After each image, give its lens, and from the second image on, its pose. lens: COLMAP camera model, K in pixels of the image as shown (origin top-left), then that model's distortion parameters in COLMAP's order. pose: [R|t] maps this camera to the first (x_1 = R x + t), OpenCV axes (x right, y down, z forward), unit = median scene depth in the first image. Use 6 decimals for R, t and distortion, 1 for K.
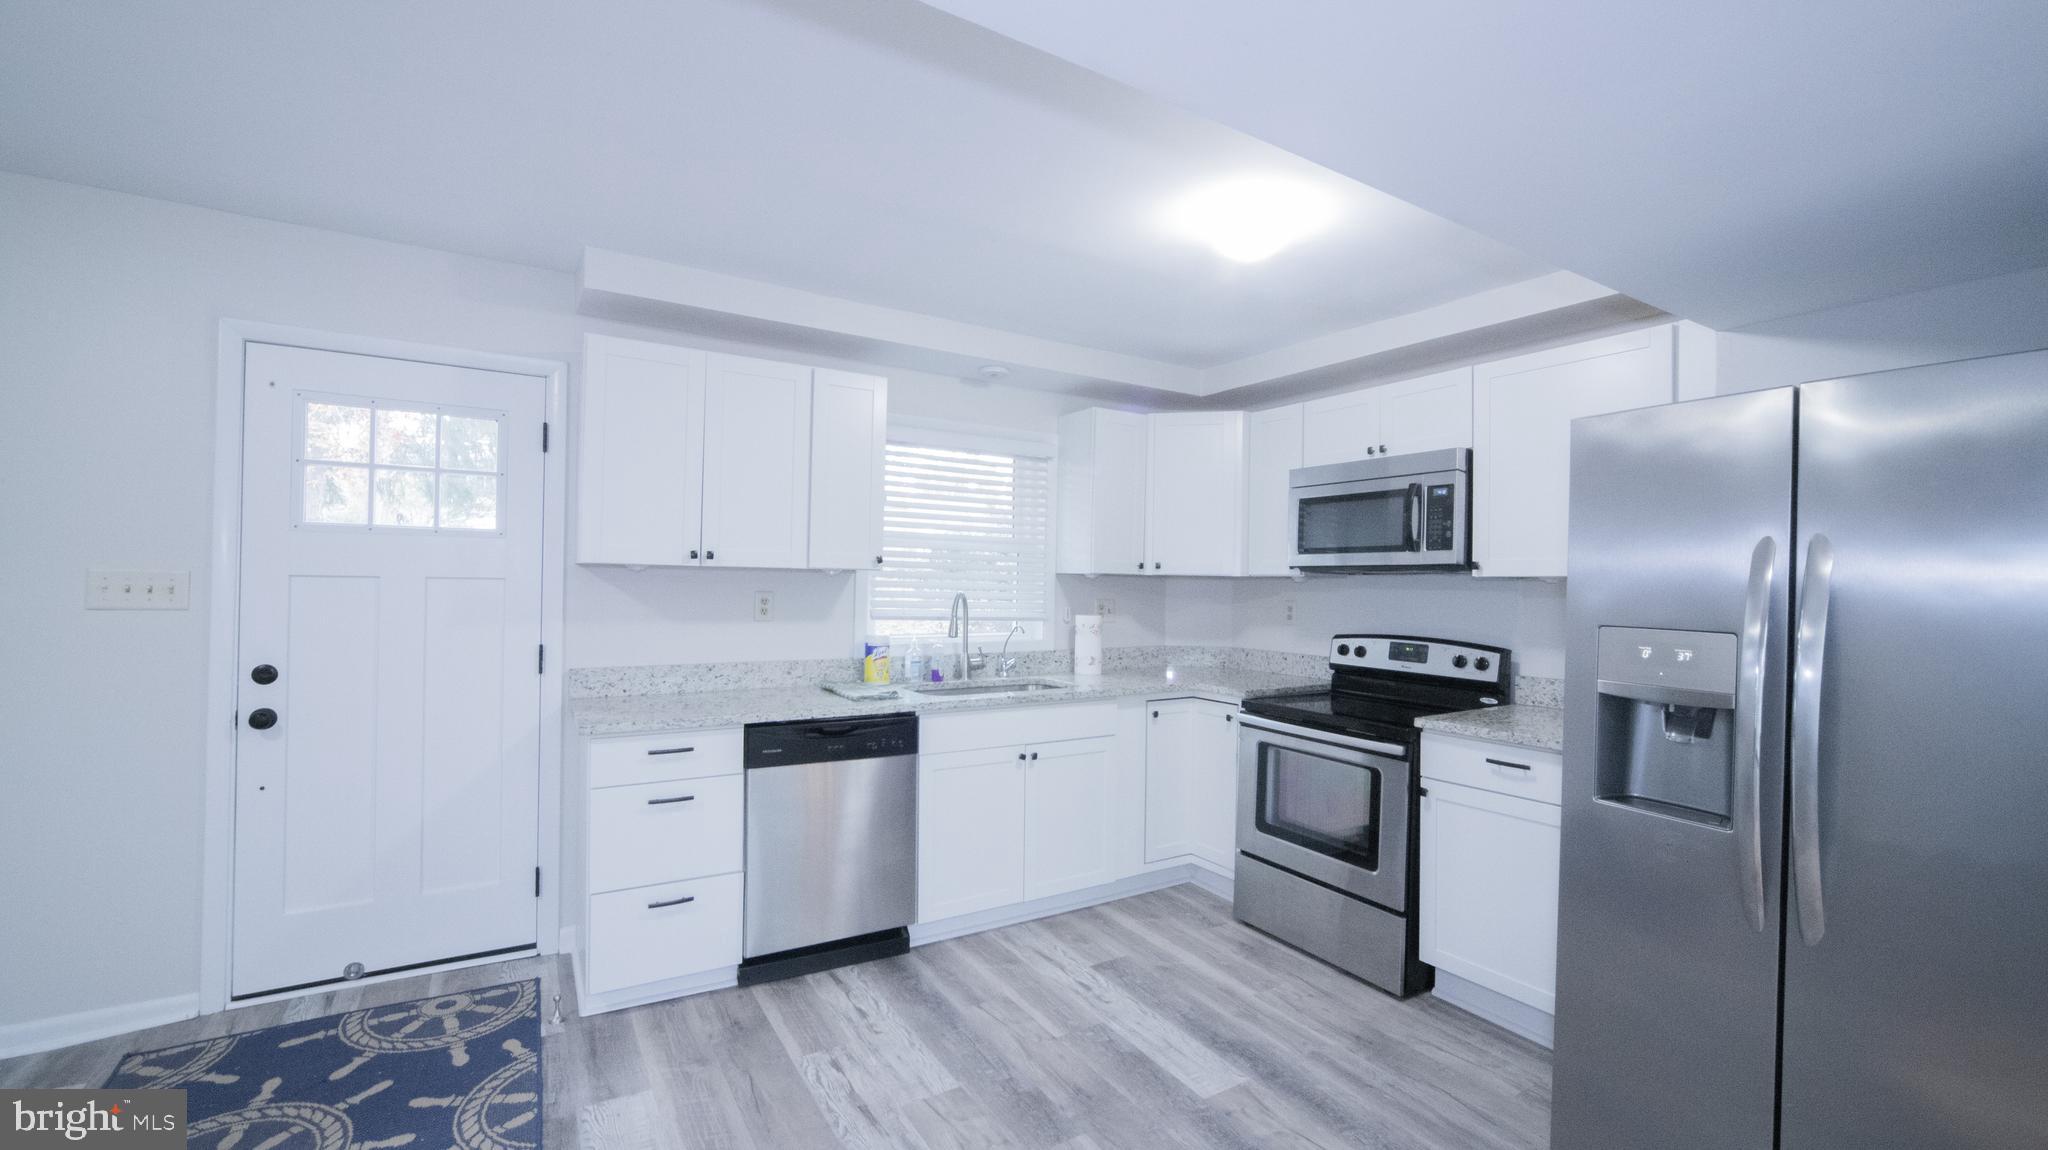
lens RADIAL K [[834.1, 0, 1024.0], [0, 834.1, 575.0], [0, 0, 1]] dist [-0.019101, 0.005756]
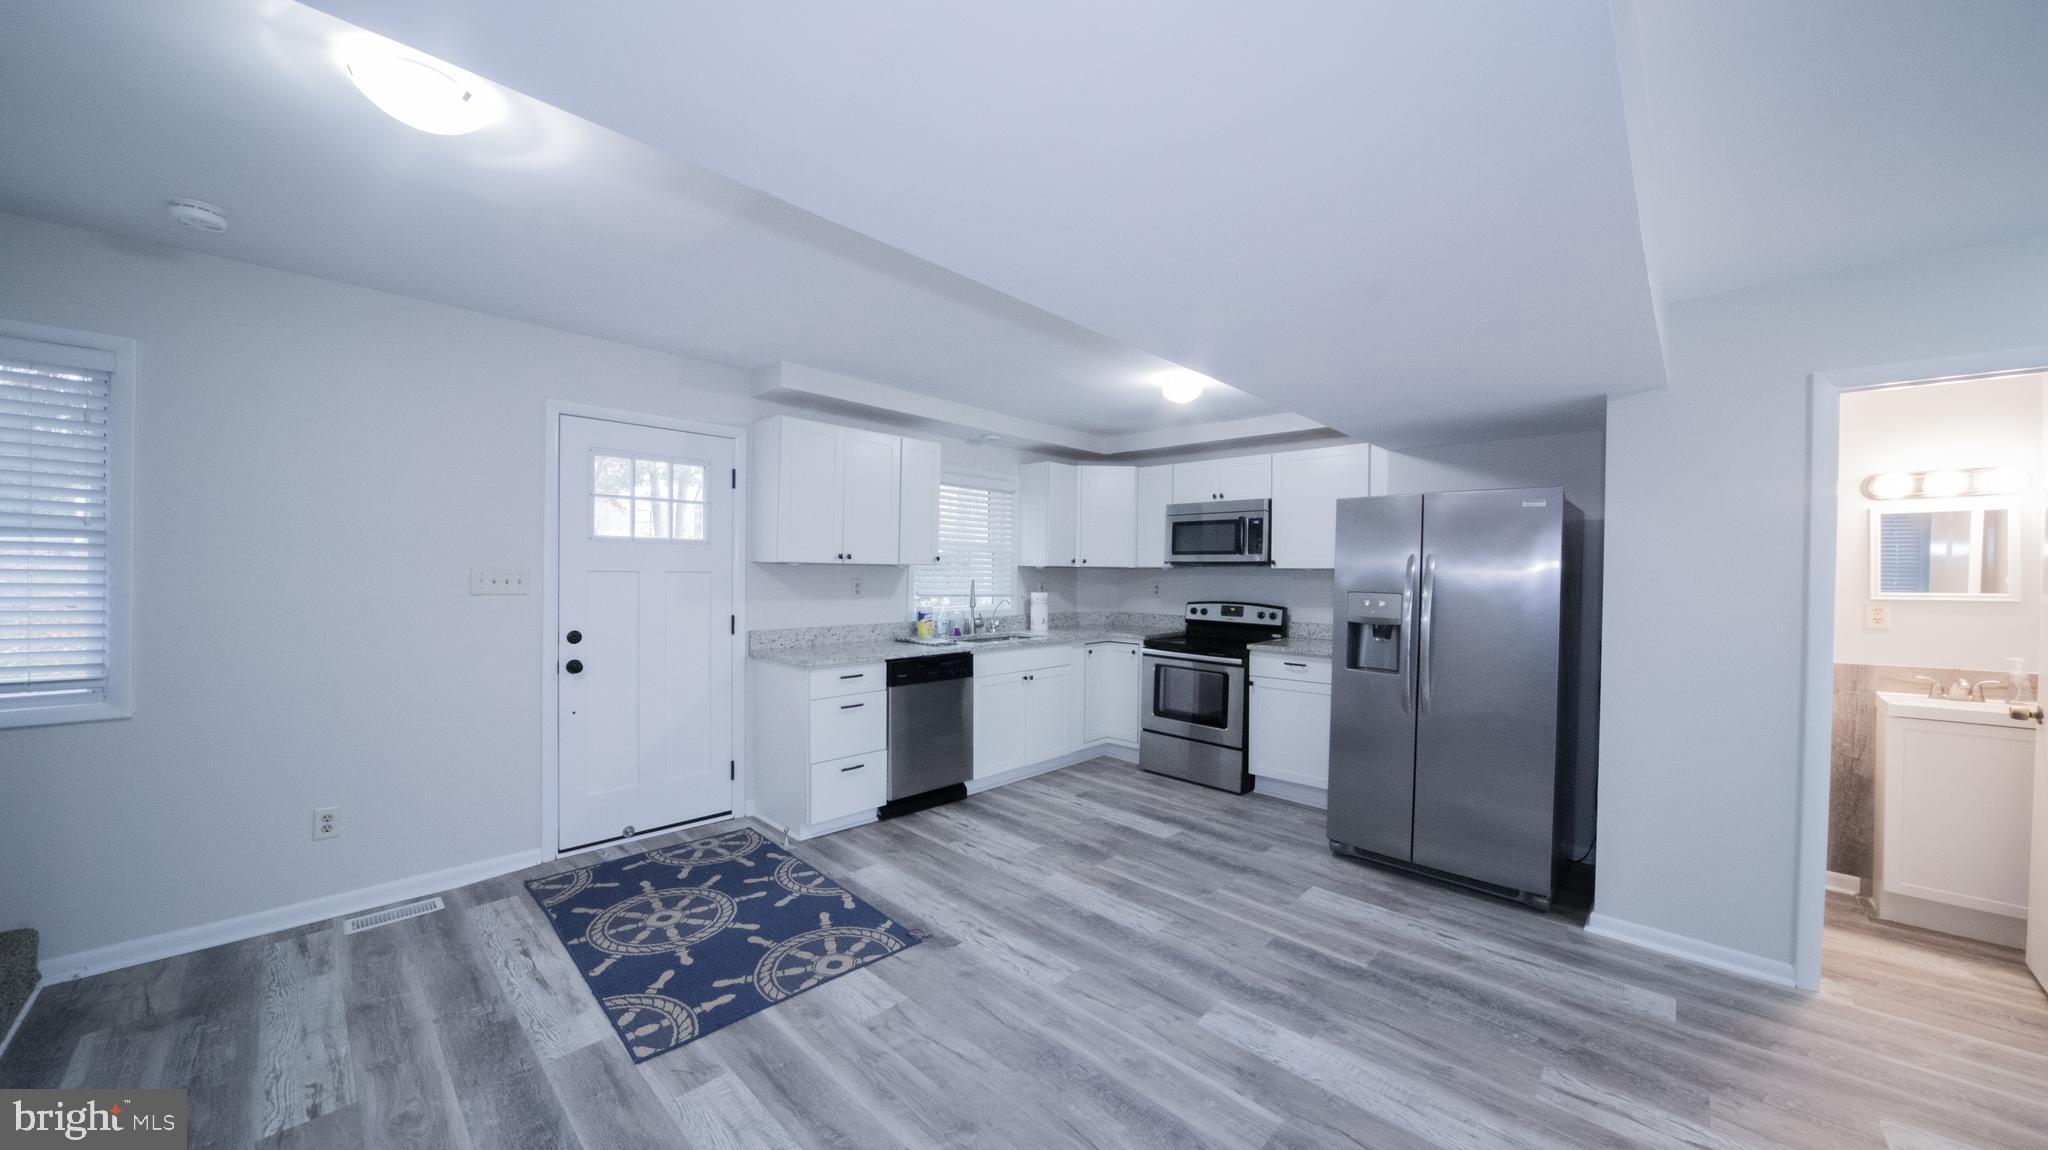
lens RADIAL K [[708.2, 0, 1024.0], [0, 708.2, 575.0], [0, 0, 1]] dist [-0.012597, 0.000032]
pose [[0.967690, -0.005984, 0.252070, -0.394279], [0.001446, 0.999834, 0.018184, -0.012683], [-0.252137, -0.017232, 0.967538, -0.390165]]
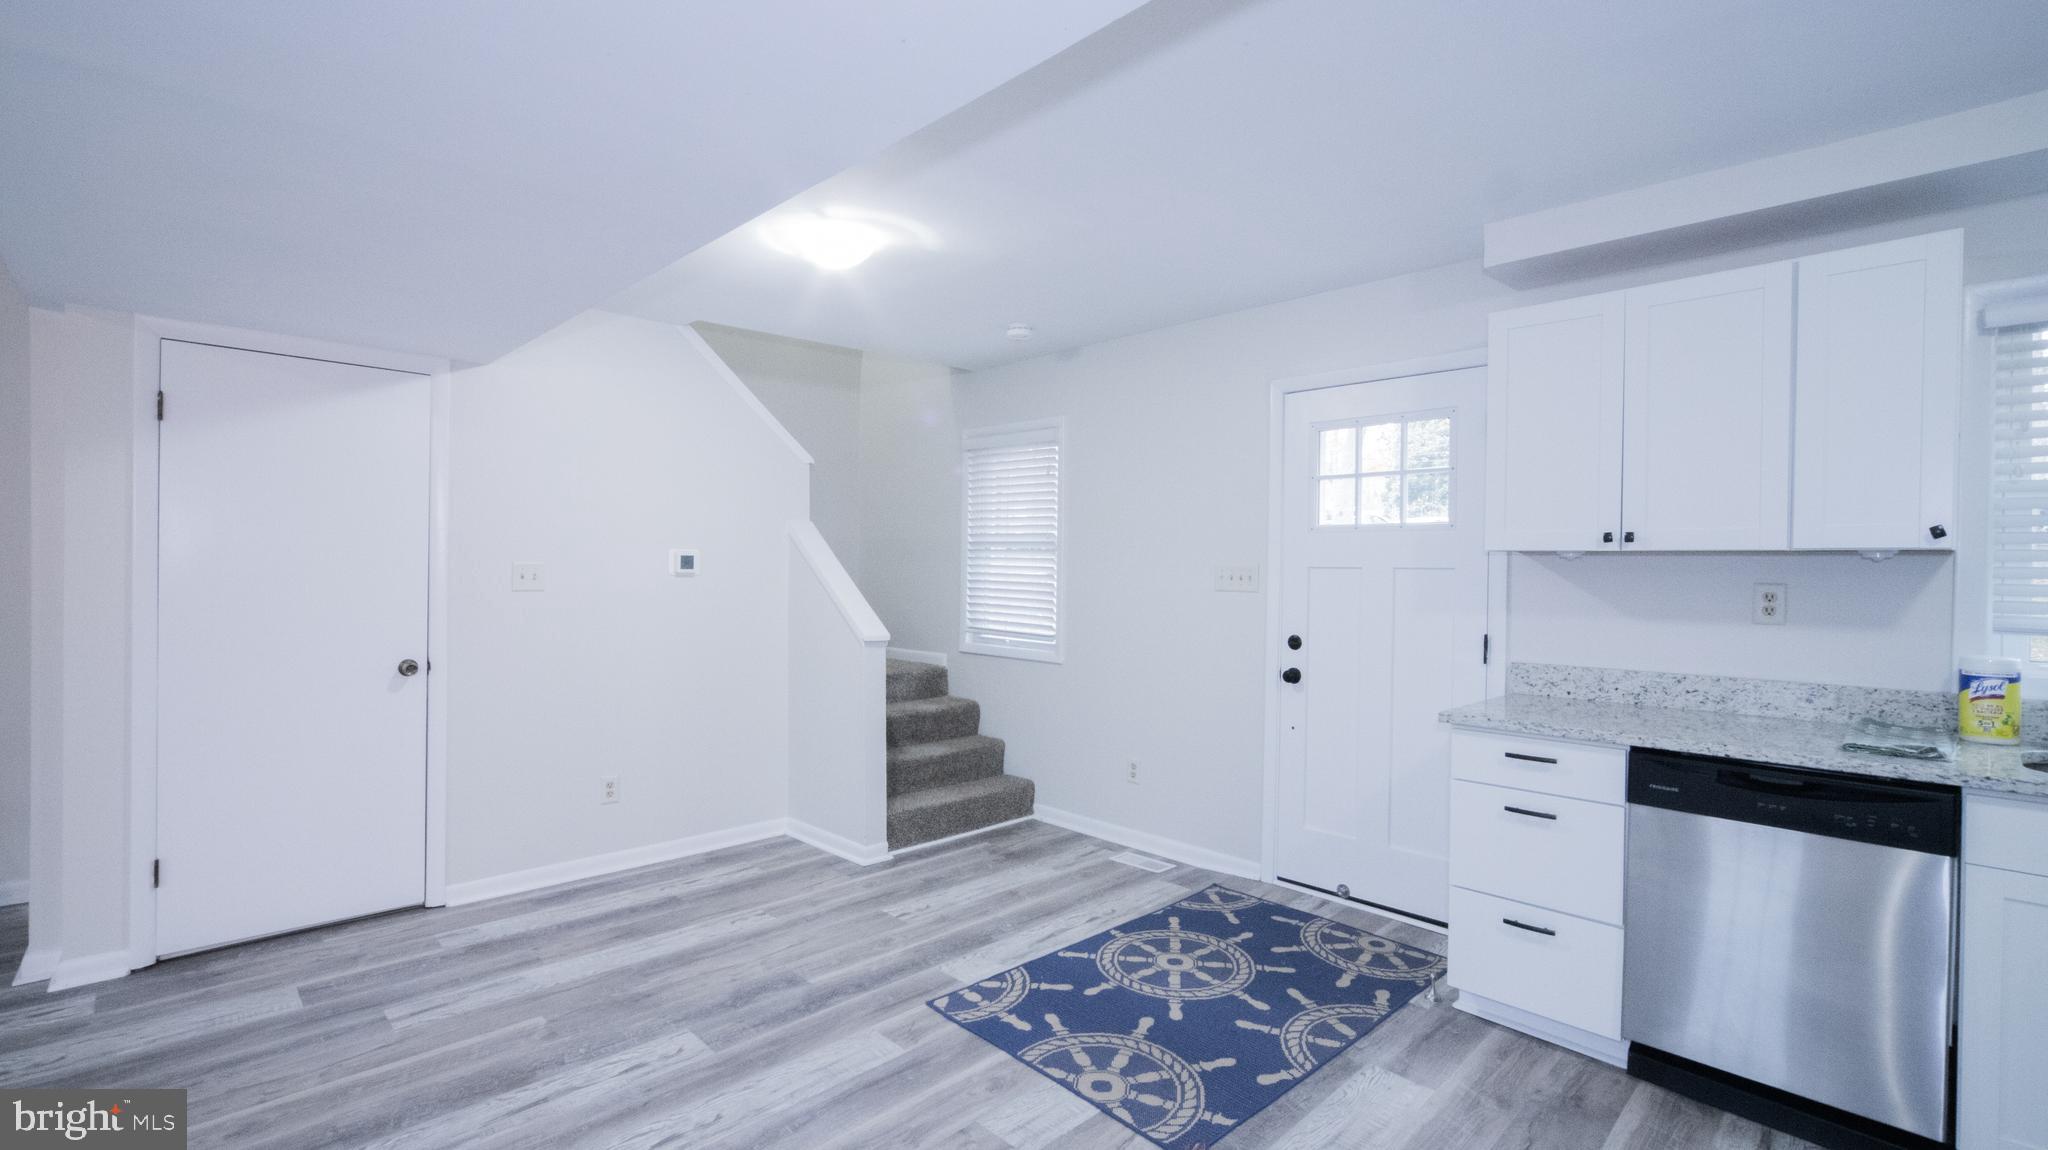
lens RADIAL K [[915.2, 0, 1024.0], [0, 915.2, 575.0], [0, 0, 1]] dist [-0.004021, -0.000441]
pose [[0.214630, -0.004606, -0.976685, 0.371963], [0.004569, 0.999983, -0.003712, 0.014109], [0.976685, -0.003665, 0.214647, 0.226565]]
